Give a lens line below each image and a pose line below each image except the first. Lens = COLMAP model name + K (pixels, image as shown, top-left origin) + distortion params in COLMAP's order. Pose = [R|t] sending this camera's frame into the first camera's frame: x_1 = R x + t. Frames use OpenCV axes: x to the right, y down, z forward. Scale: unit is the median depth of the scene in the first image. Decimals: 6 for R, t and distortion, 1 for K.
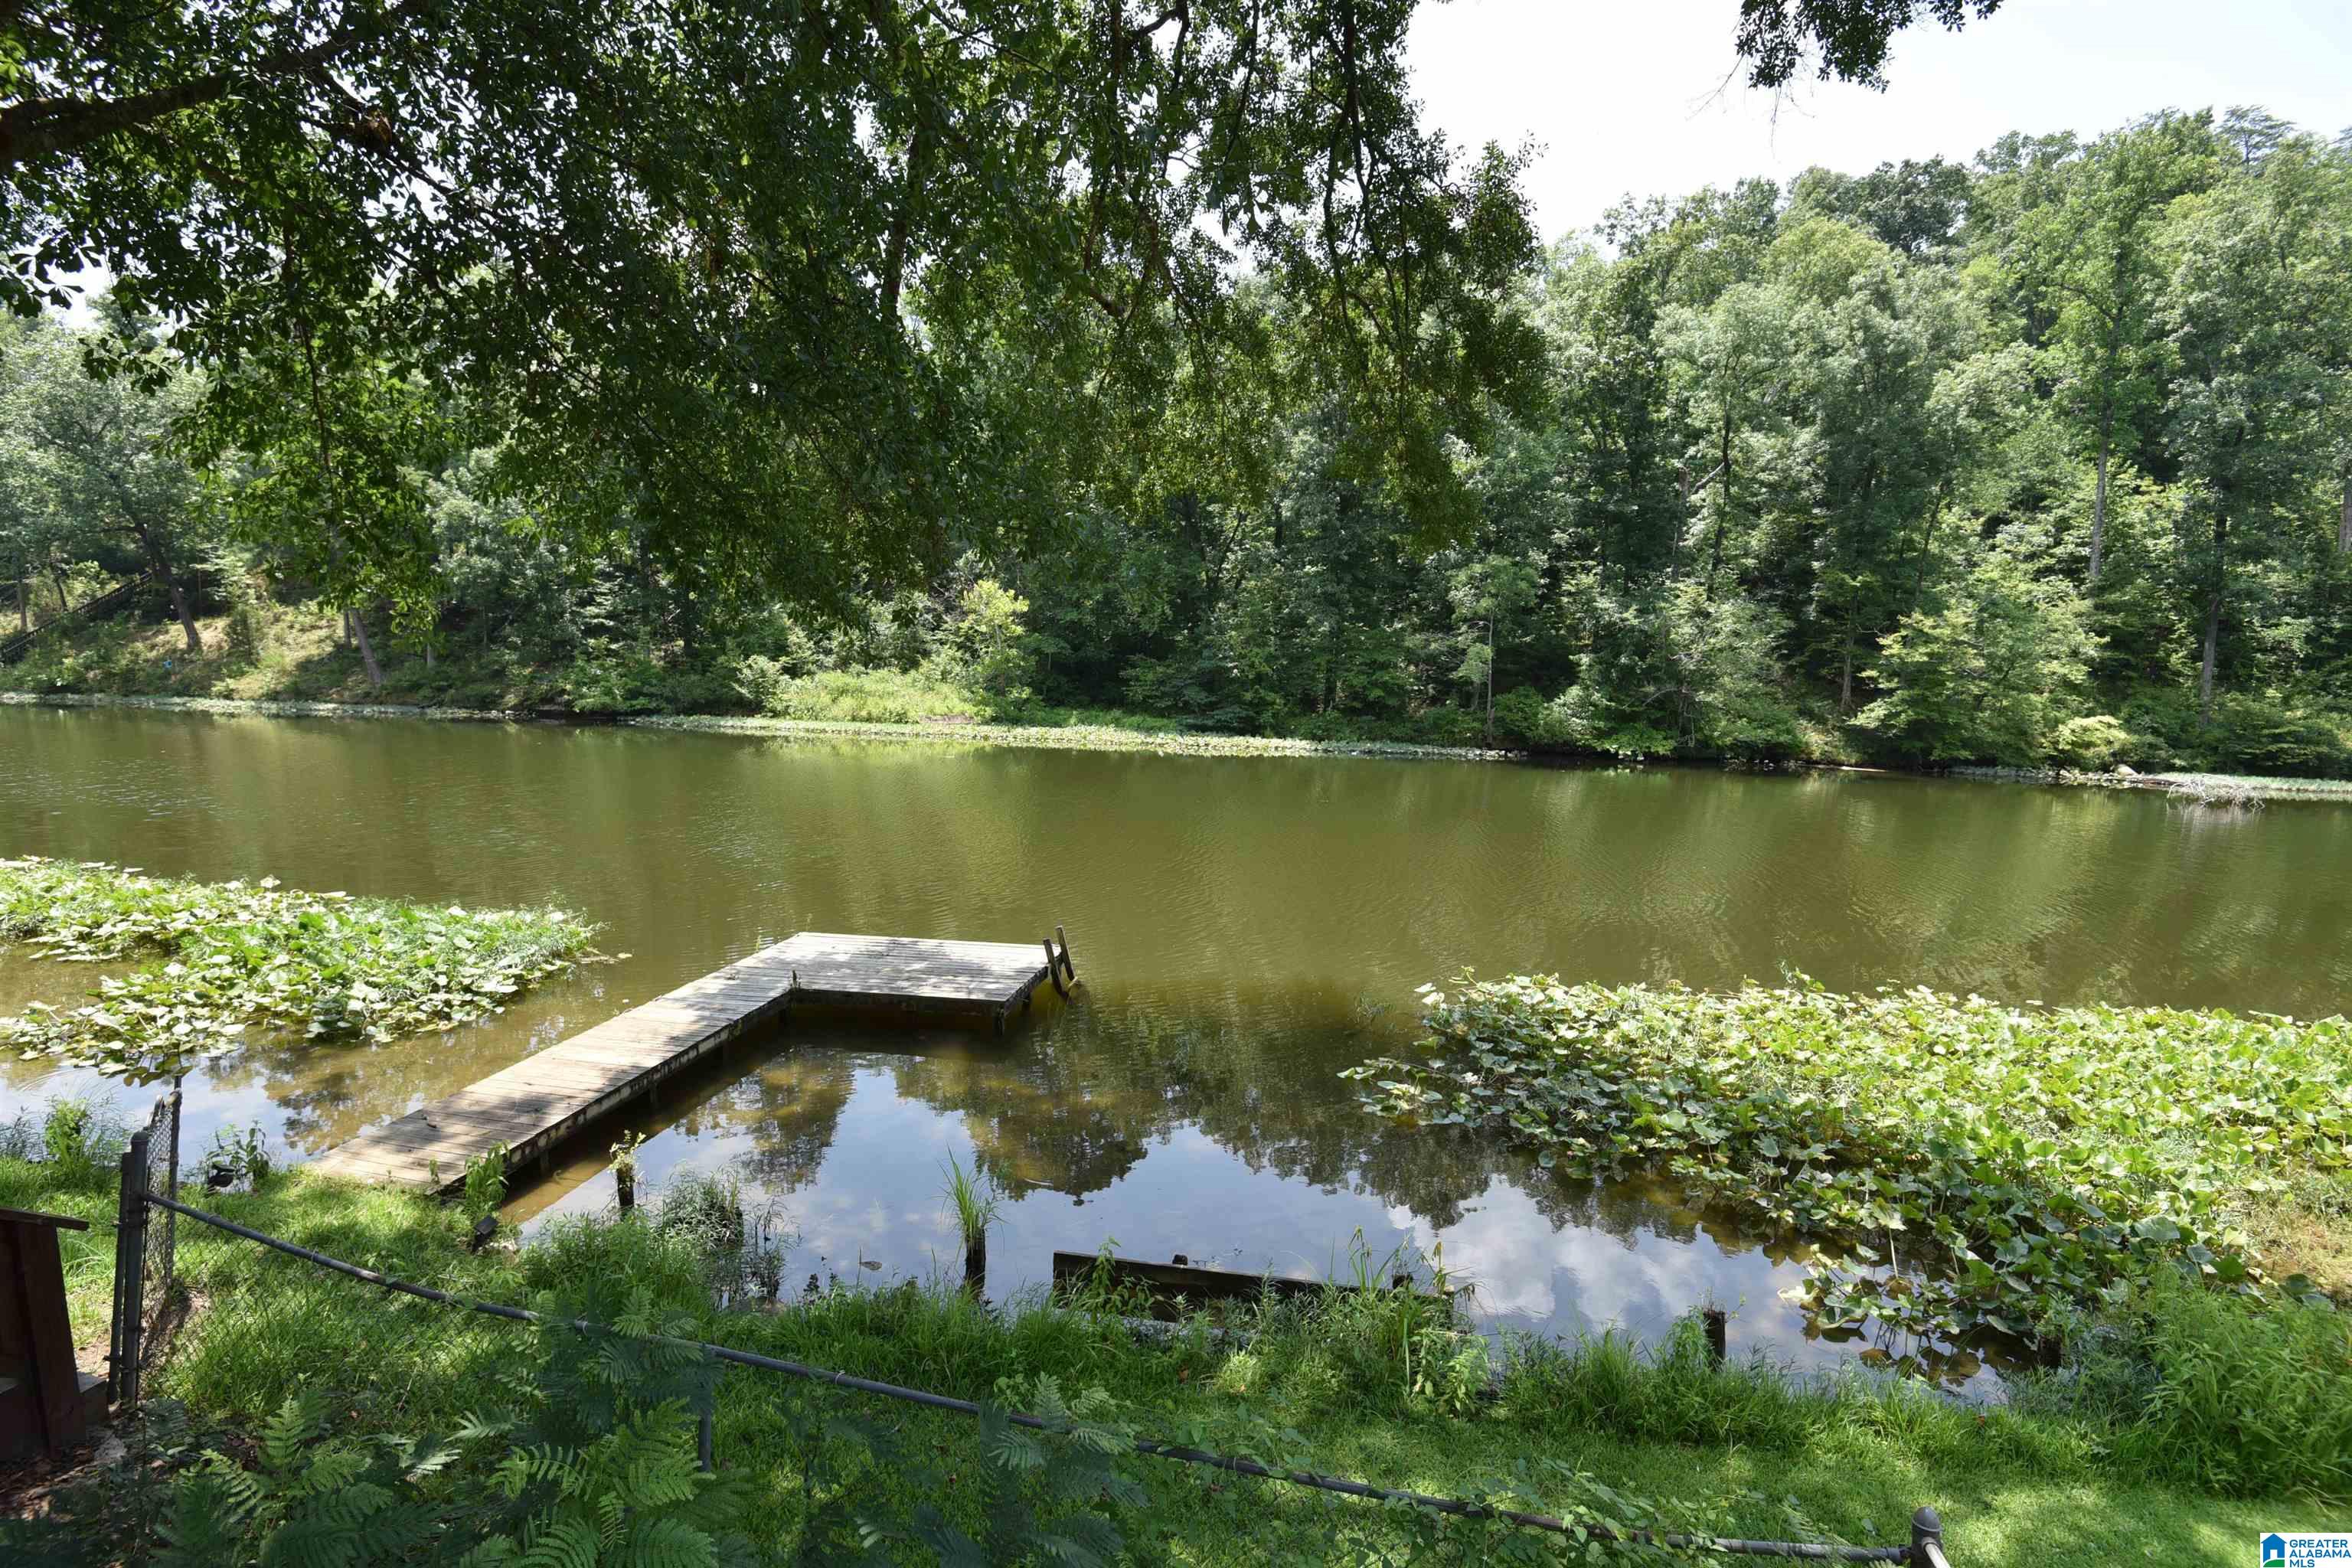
lens RADIAL K [[1091.4, 0, 1176.0], [0, 1091.4, 784.0], [0, 0, 1]] dist [0.000386, -0.029384]
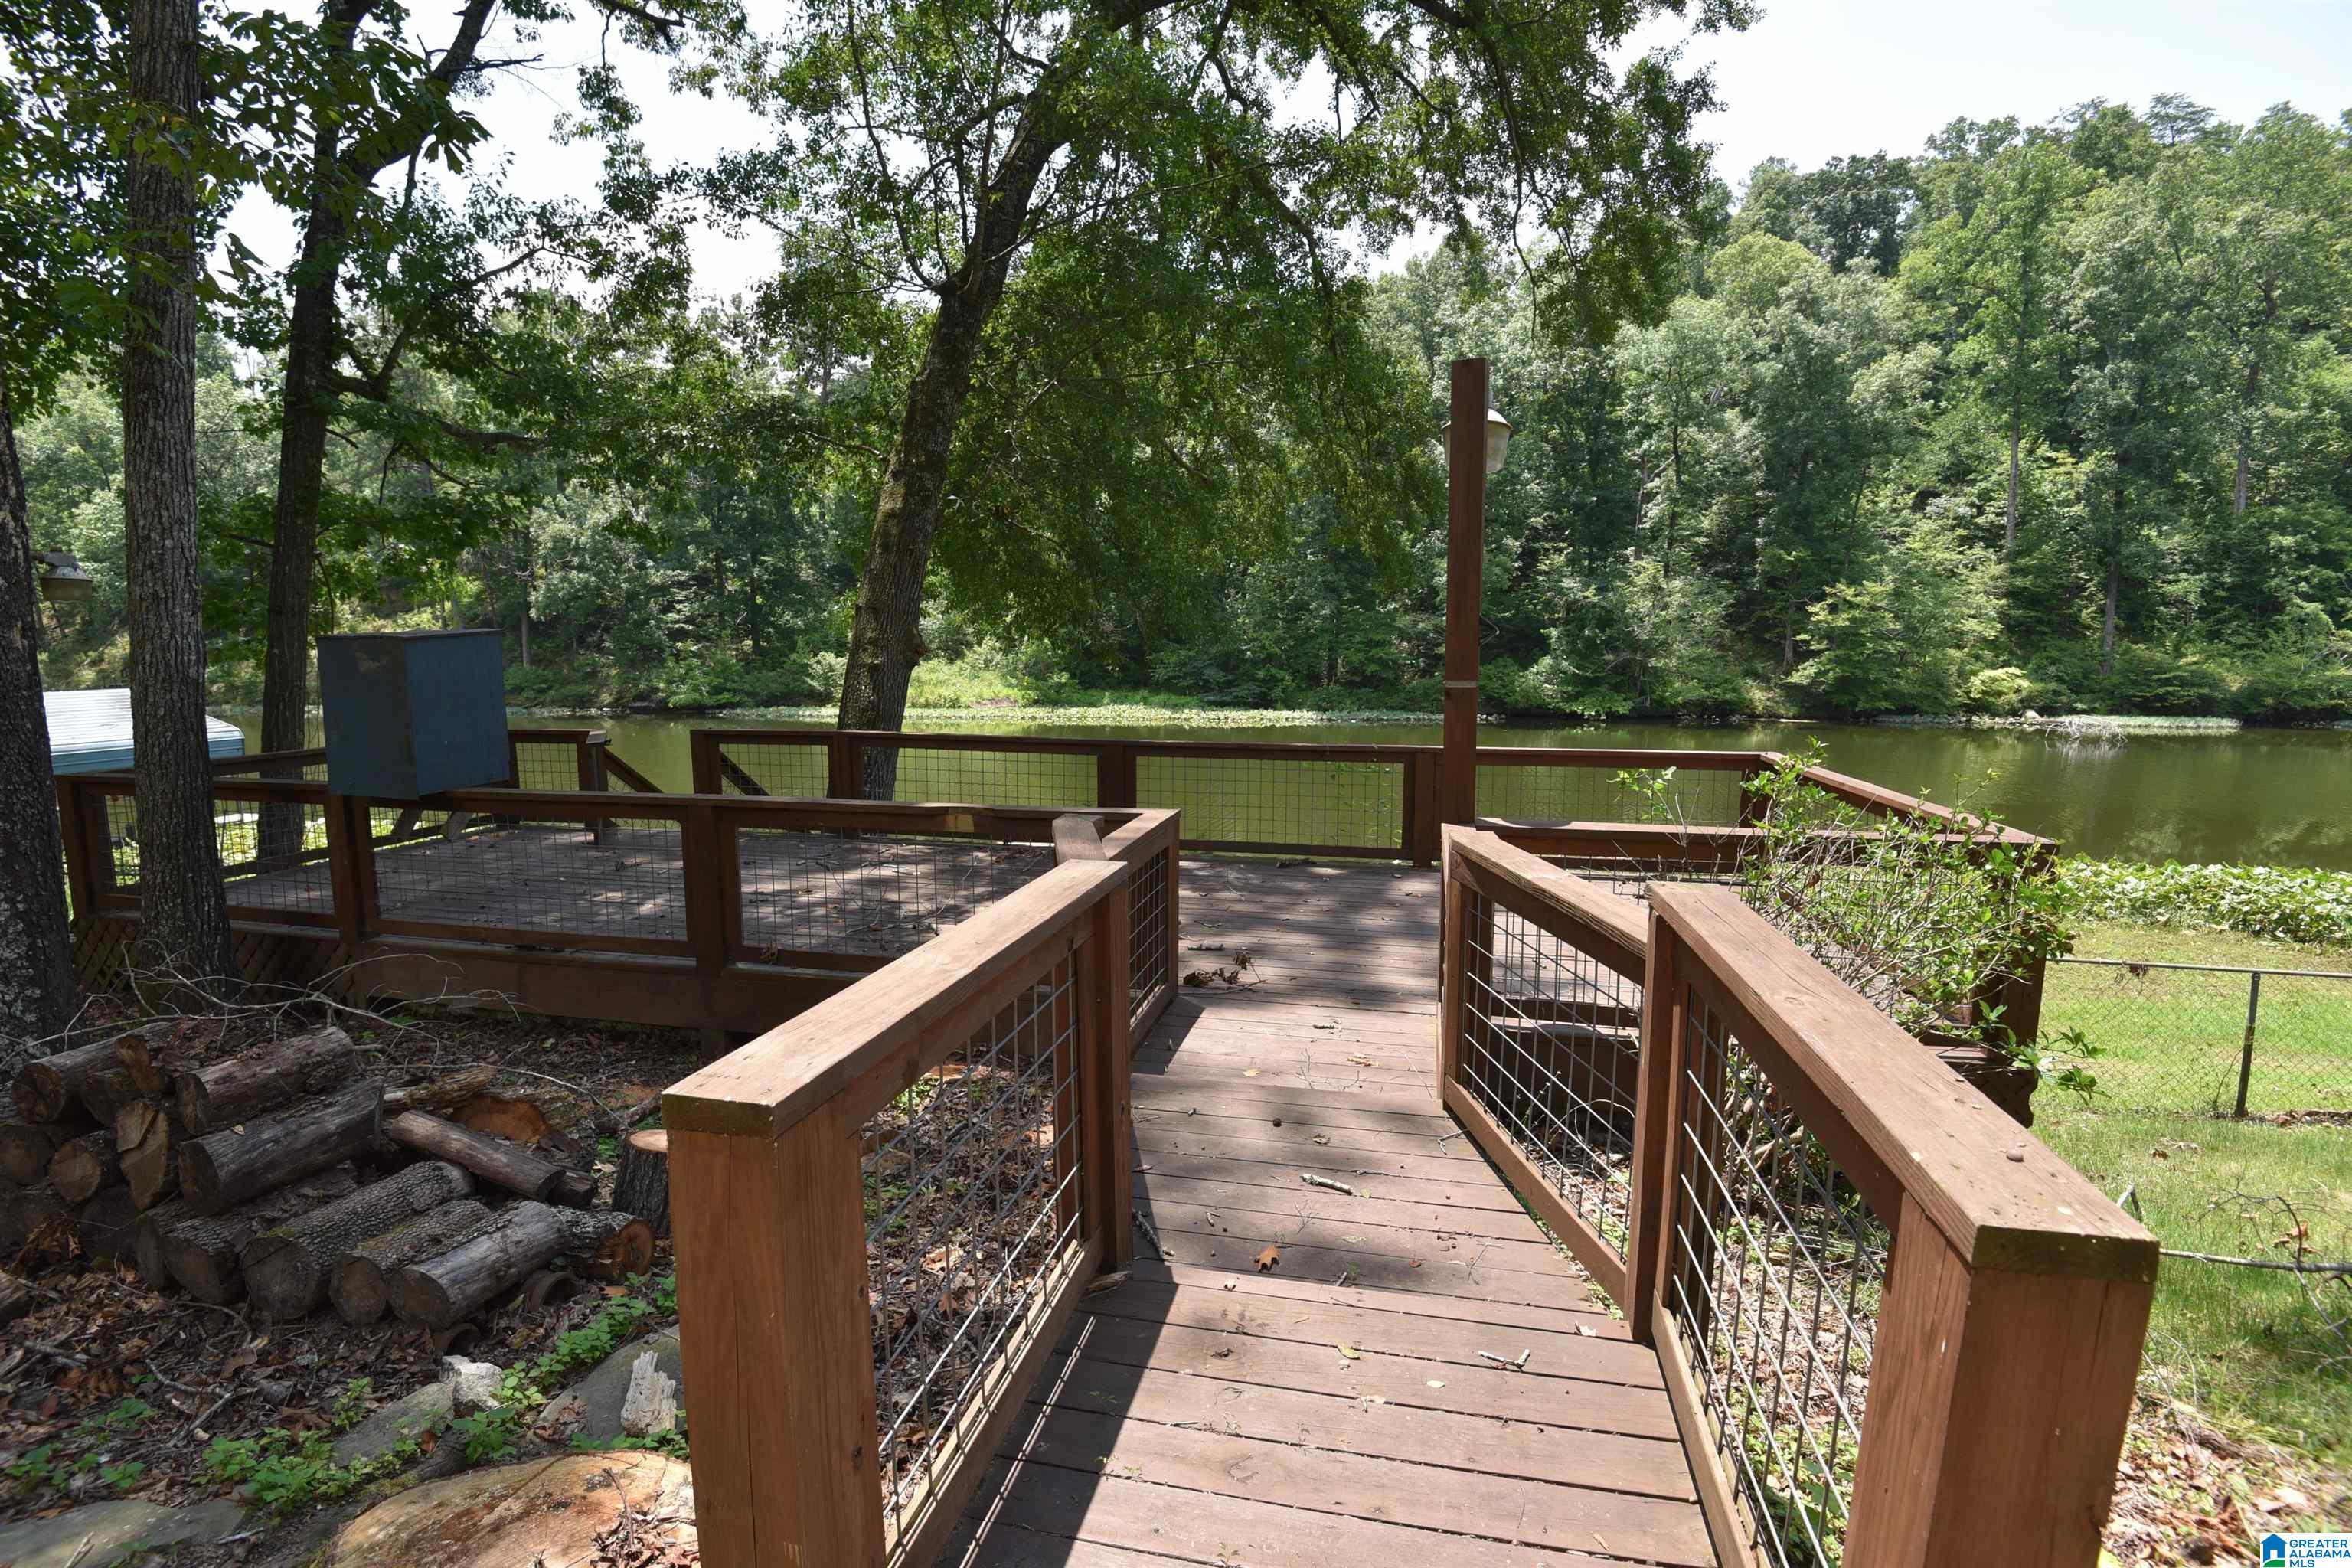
lens RADIAL K [[1091.4, 0, 1176.0], [0, 1091.4, 784.0], [0, 0, 1]] dist [0.000386, -0.029384]
pose [[0.999473, -0.032013, -0.005297, -0.020382], [0.032120, 0.999254, 0.021419, 0.006914], [0.004608, -0.021578, 0.999757, -0.146735]]
